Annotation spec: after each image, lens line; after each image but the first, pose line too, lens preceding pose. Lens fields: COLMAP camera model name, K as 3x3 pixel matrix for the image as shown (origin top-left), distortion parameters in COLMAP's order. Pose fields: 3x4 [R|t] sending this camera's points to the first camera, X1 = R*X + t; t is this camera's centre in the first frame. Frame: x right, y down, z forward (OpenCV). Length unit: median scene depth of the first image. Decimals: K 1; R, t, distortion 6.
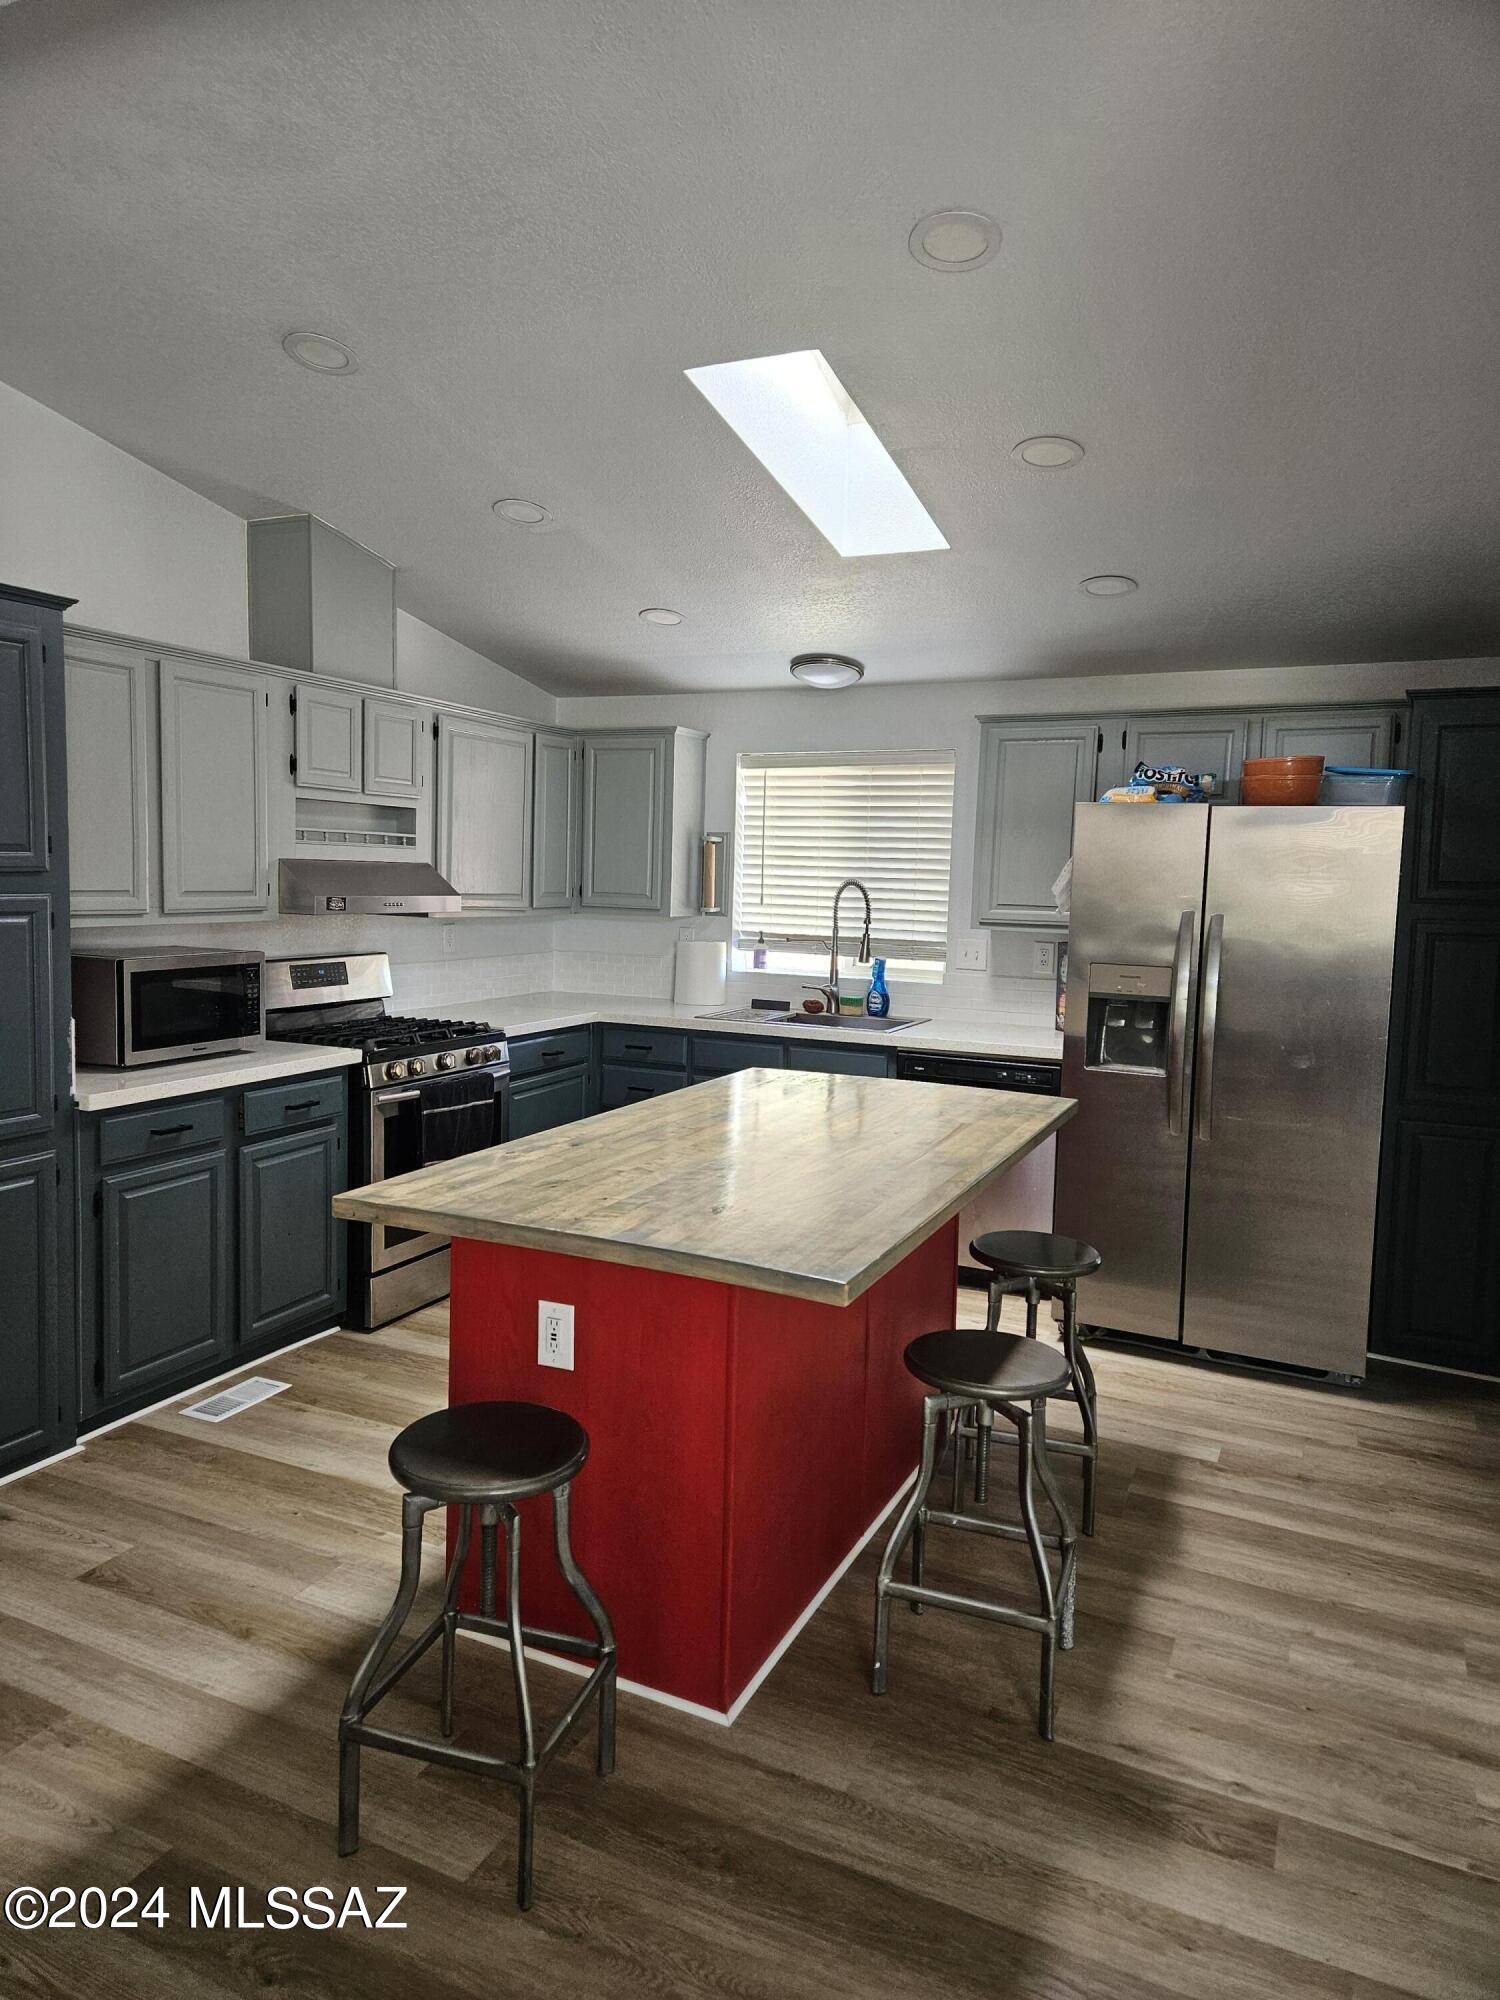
lens RADIAL K [[1326.9, 0, 719.8], [0, 1326.9, 975.6], [0, 0, 1]] dist [0.085222, -0.068857]
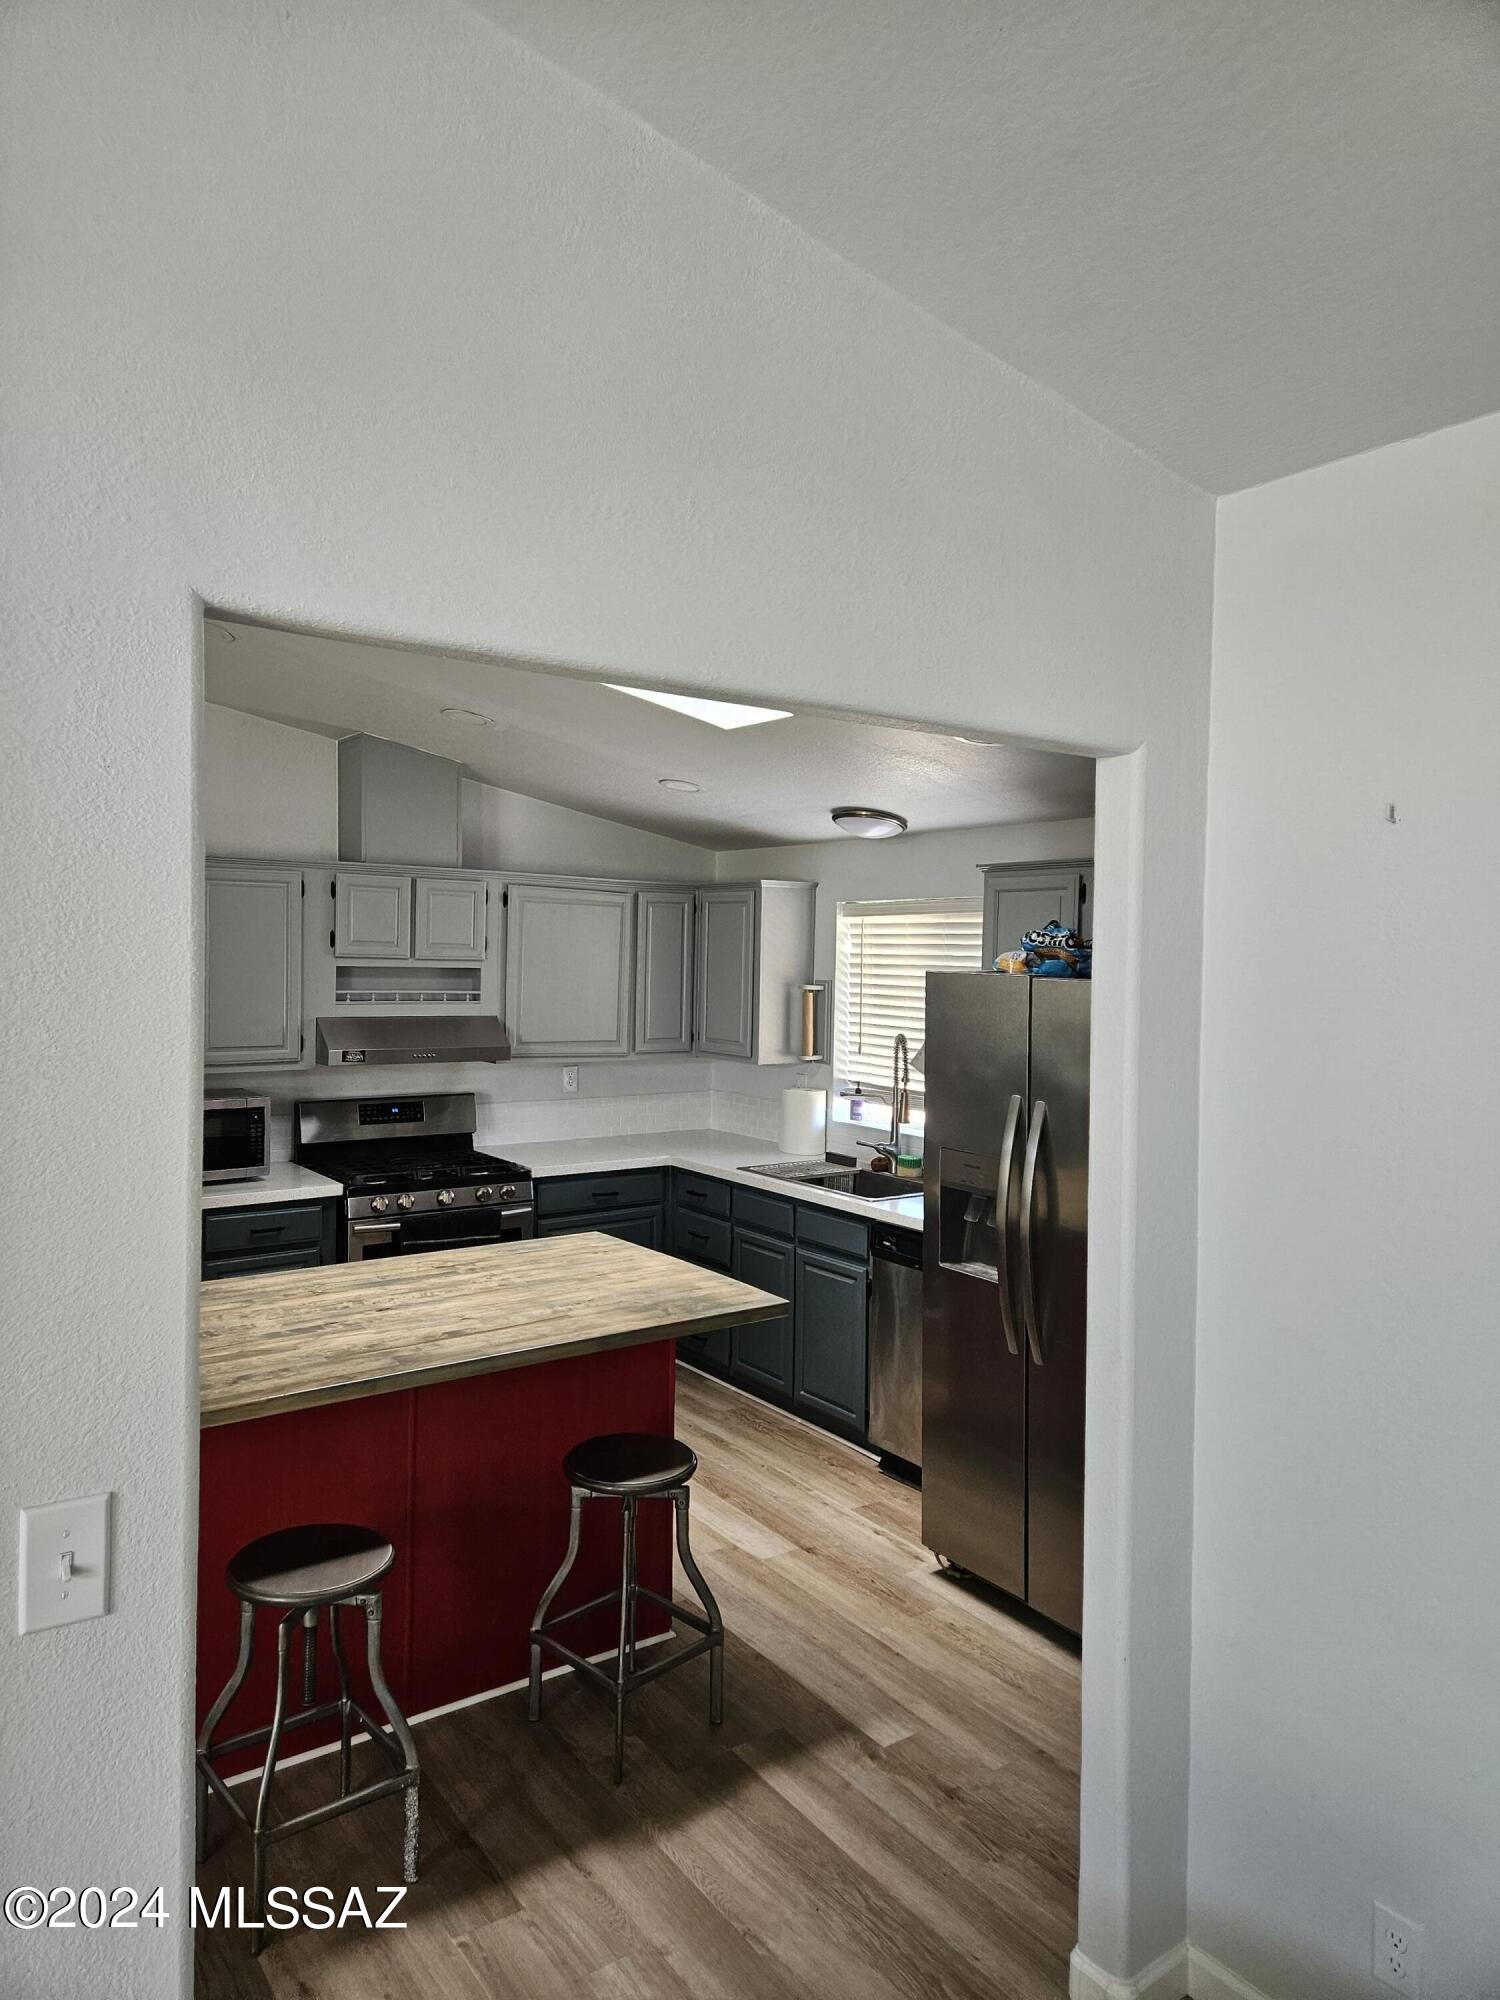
lens RADIAL K [[1326.9, 0, 719.8], [0, 1326.9, 975.6], [0, 0, 1]] dist [0.085222, -0.068857]
pose [[0.873734, -0.001627, -0.486401, 0.565933], [-0.034761, 0.997229, -0.065779, -0.058354], [0.485160, 0.074381, 0.871256, 0.126268]]
